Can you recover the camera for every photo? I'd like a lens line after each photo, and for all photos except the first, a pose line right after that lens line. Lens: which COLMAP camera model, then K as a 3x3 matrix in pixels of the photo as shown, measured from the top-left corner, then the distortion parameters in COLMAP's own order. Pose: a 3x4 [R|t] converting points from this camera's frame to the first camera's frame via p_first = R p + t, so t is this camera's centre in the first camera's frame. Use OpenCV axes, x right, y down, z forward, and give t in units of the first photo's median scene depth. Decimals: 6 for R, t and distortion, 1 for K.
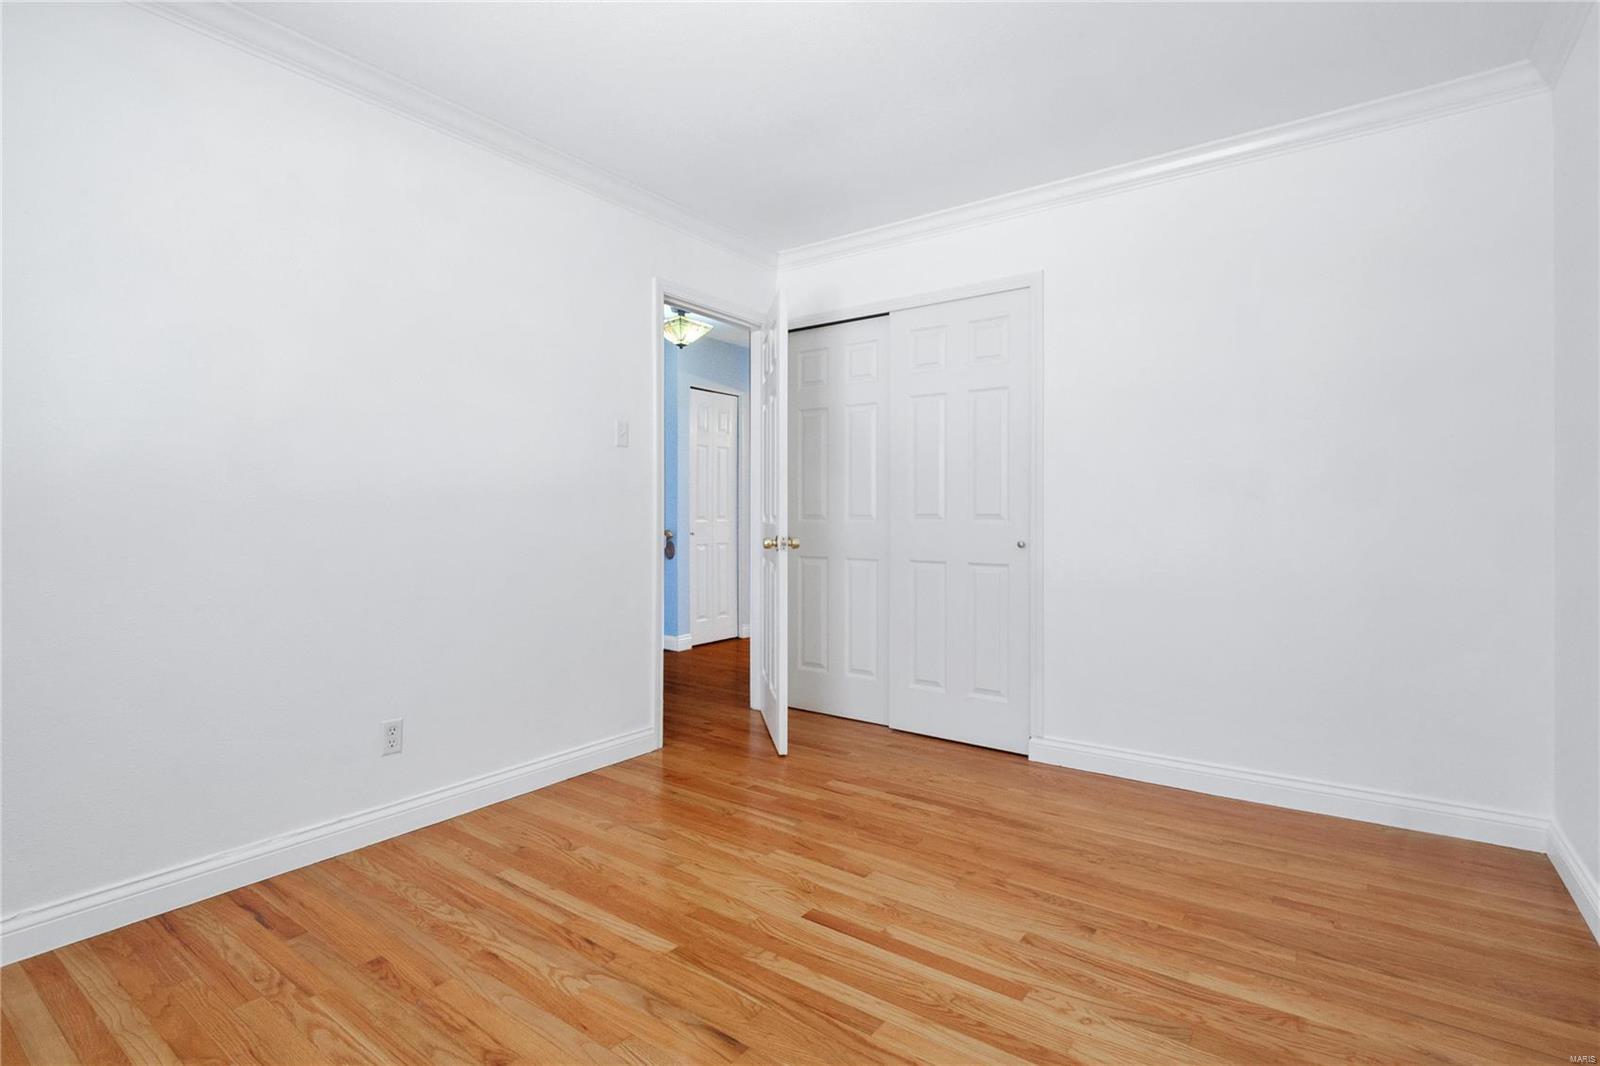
lens RADIAL K [[759.8, 0, 794.8], [0, 759.8, 521.2], [0, 0, 1]] dist [-0.011822, -0.000773]
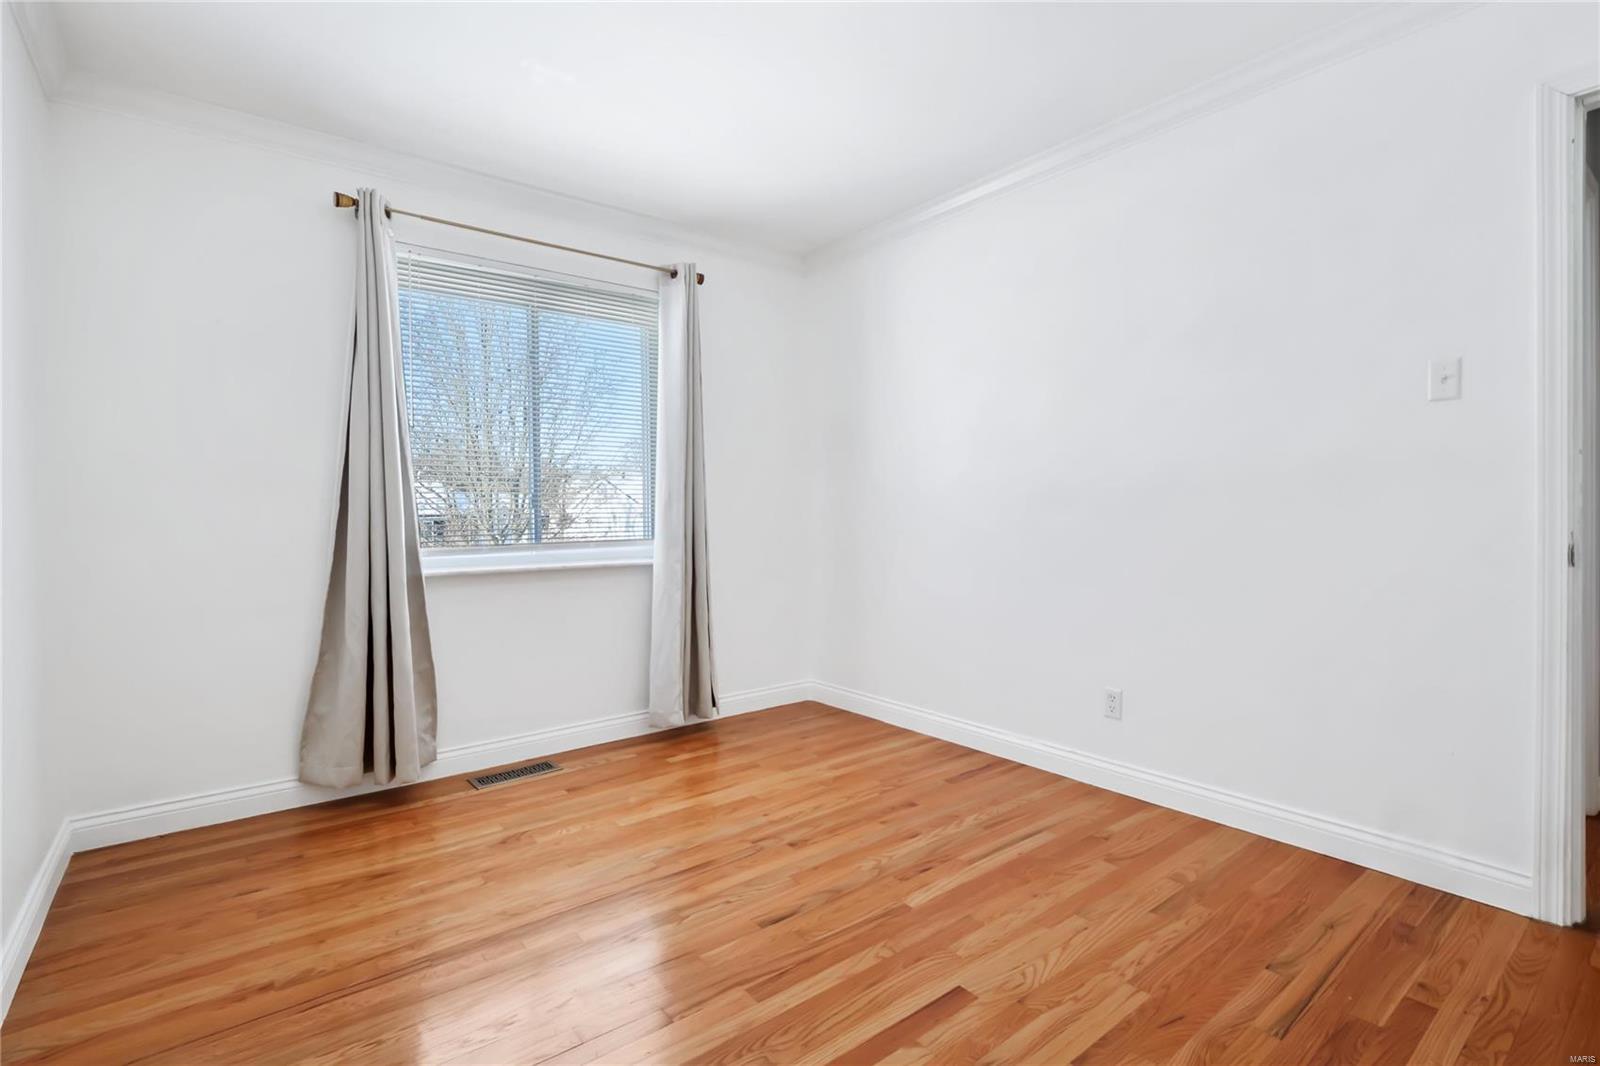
lens RADIAL K [[759.8, 0, 794.8], [0, 759.8, 521.2], [0, 0, 1]] dist [-0.011822, -0.000773]
pose [[-0.275732, 0.014741, -0.961122, 0.800100], [-0.001321, 0.999876, 0.015714, -0.008929], [0.961234, 0.005603, -0.275678, 0.976884]]
